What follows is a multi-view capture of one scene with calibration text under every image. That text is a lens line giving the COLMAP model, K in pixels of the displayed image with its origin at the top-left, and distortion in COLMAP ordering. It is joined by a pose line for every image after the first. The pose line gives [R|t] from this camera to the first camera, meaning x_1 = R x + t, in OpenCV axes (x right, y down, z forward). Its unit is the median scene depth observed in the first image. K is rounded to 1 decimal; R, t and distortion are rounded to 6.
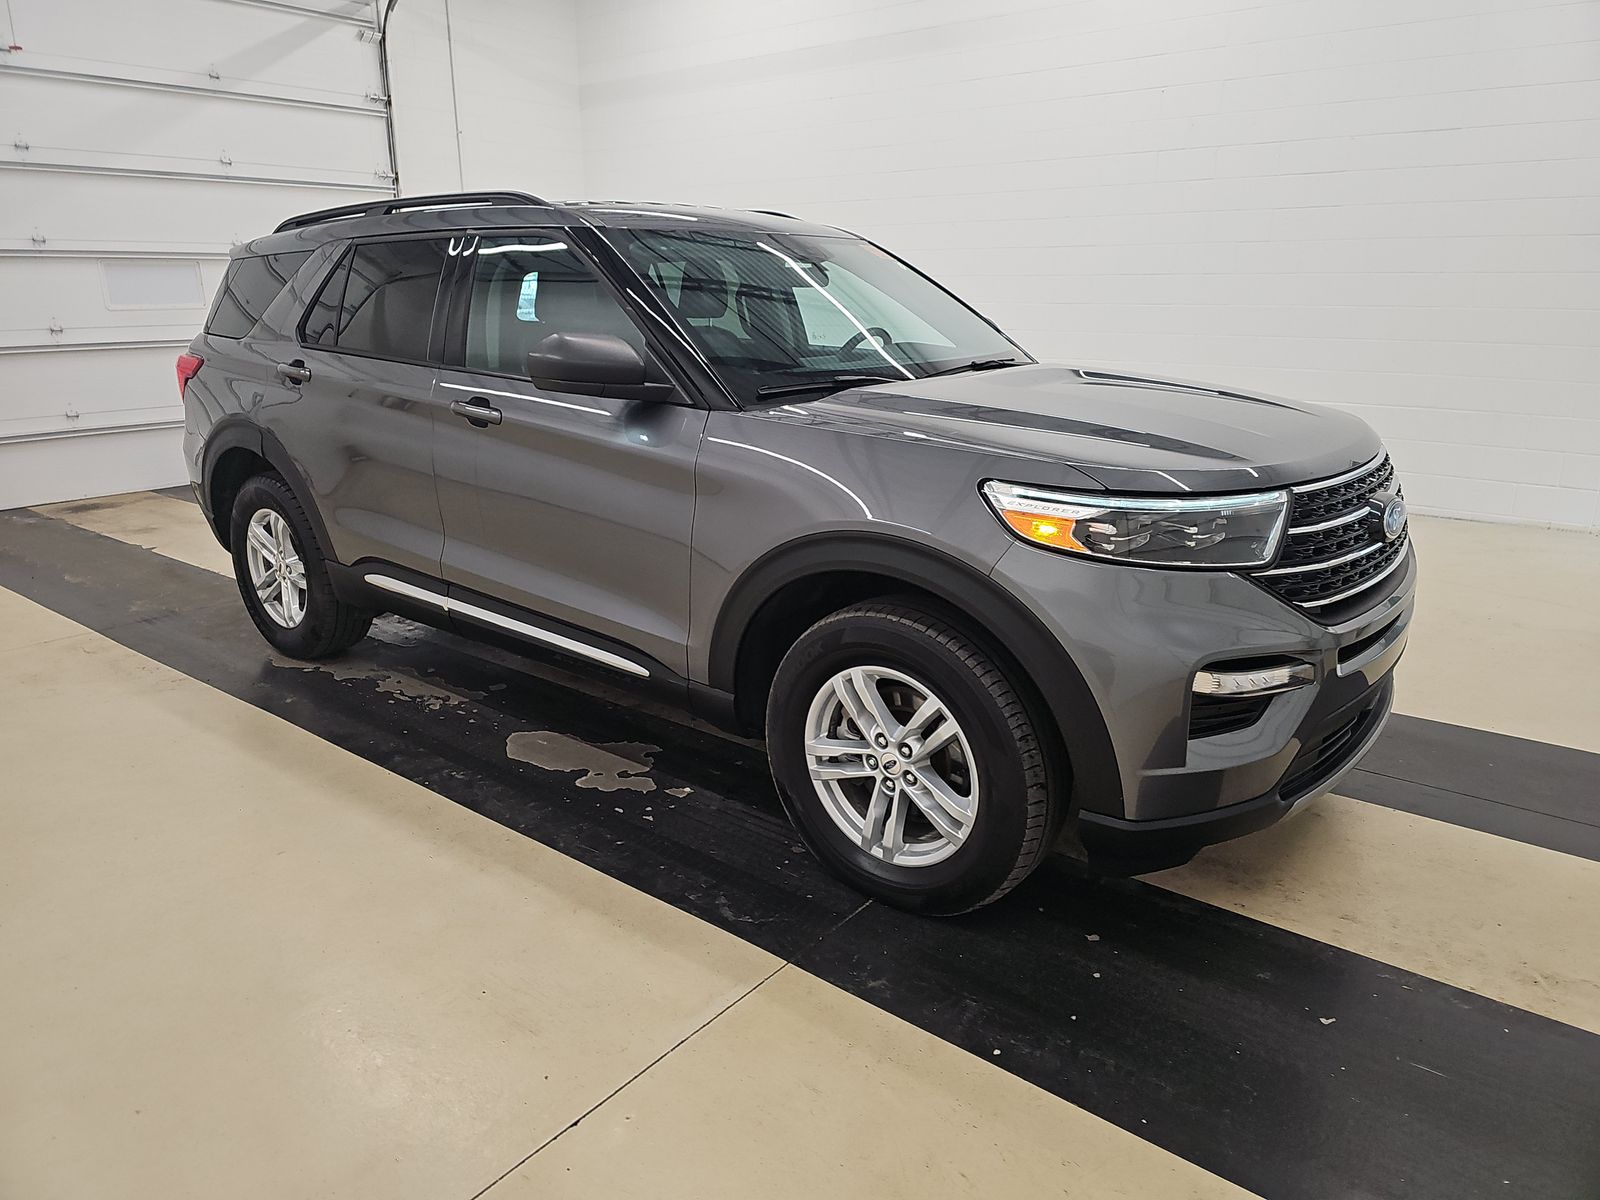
lens RADIAL K [[1076.1, 0, 805.1], [0, 1076.1, 597.2], [0, 0, 1]] dist [0.029309, -0.003218]
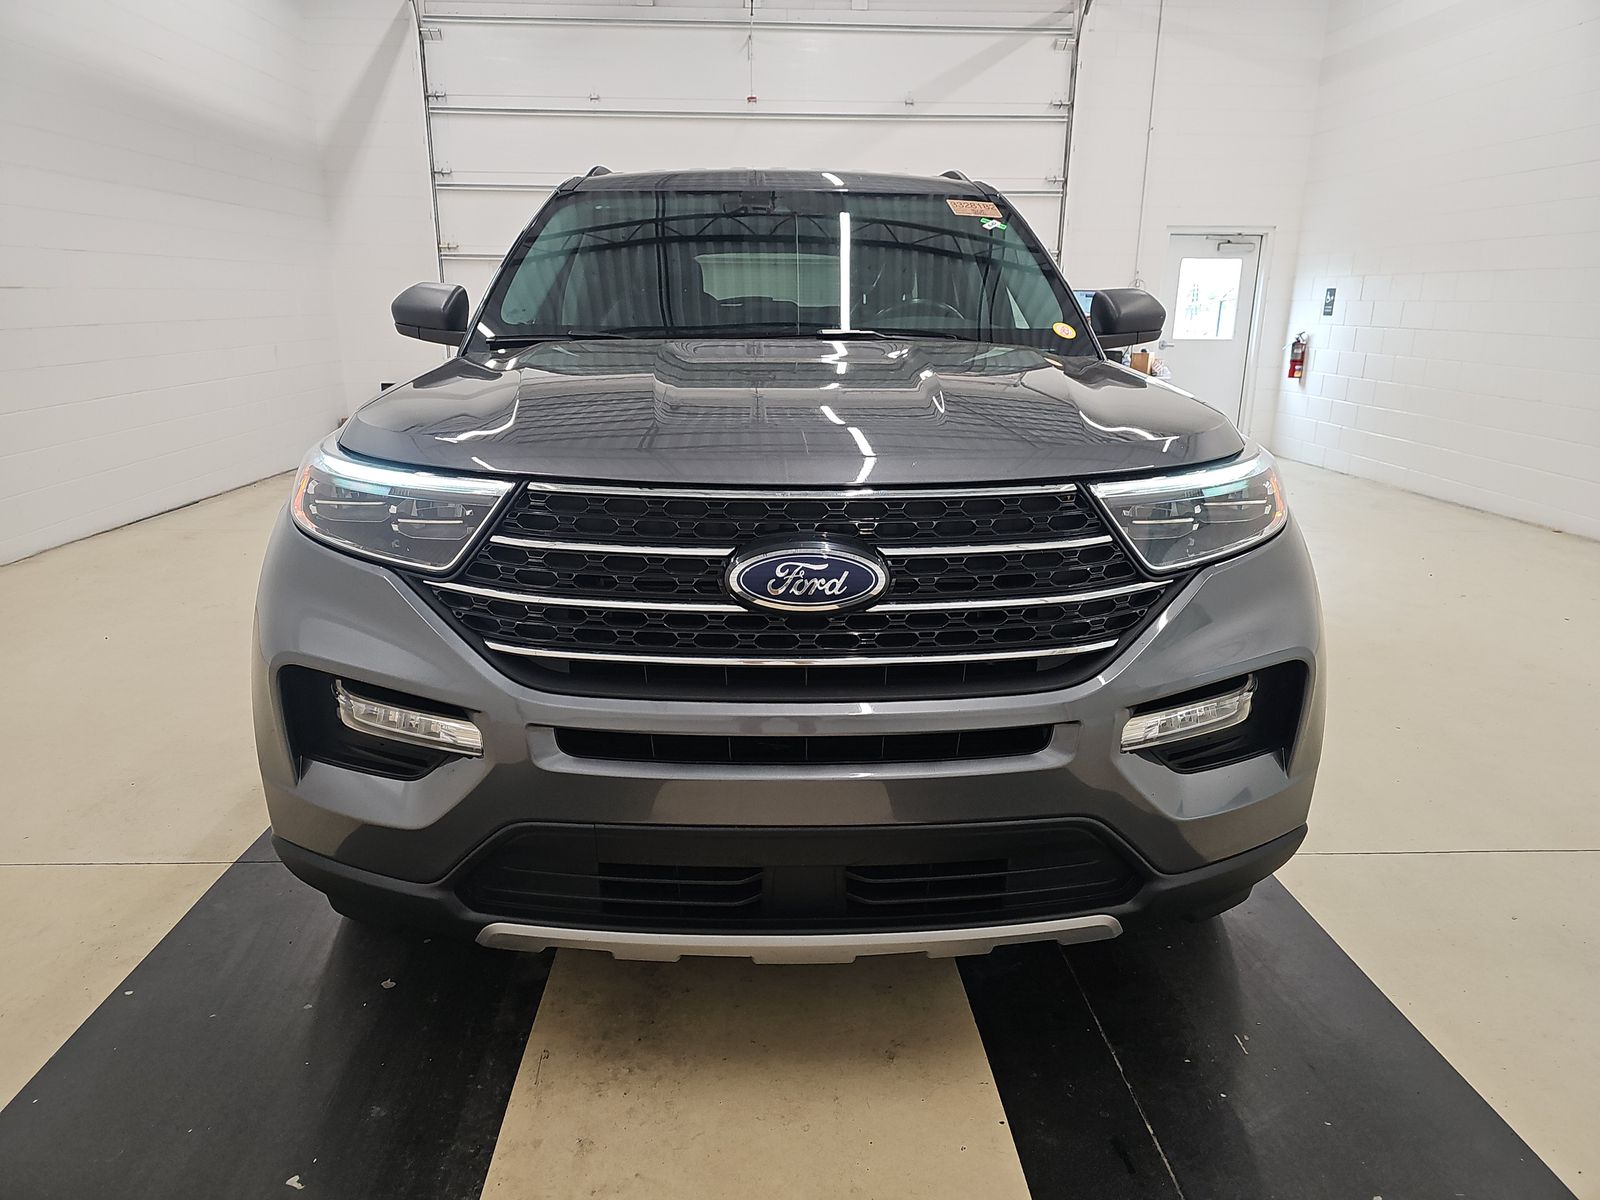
lens RADIAL K [[1076.1, 0, 803.6], [0, 1076.1, 601.2], [0, 0, 1]] dist [0.029309, -0.003218]
pose [[0.667535, 0.207662, -0.715034, 0.293599], [-0.217769, 0.972780, 0.079215, -0.032383], [0.712021, 0.102833, 0.694587, 0.176532]]
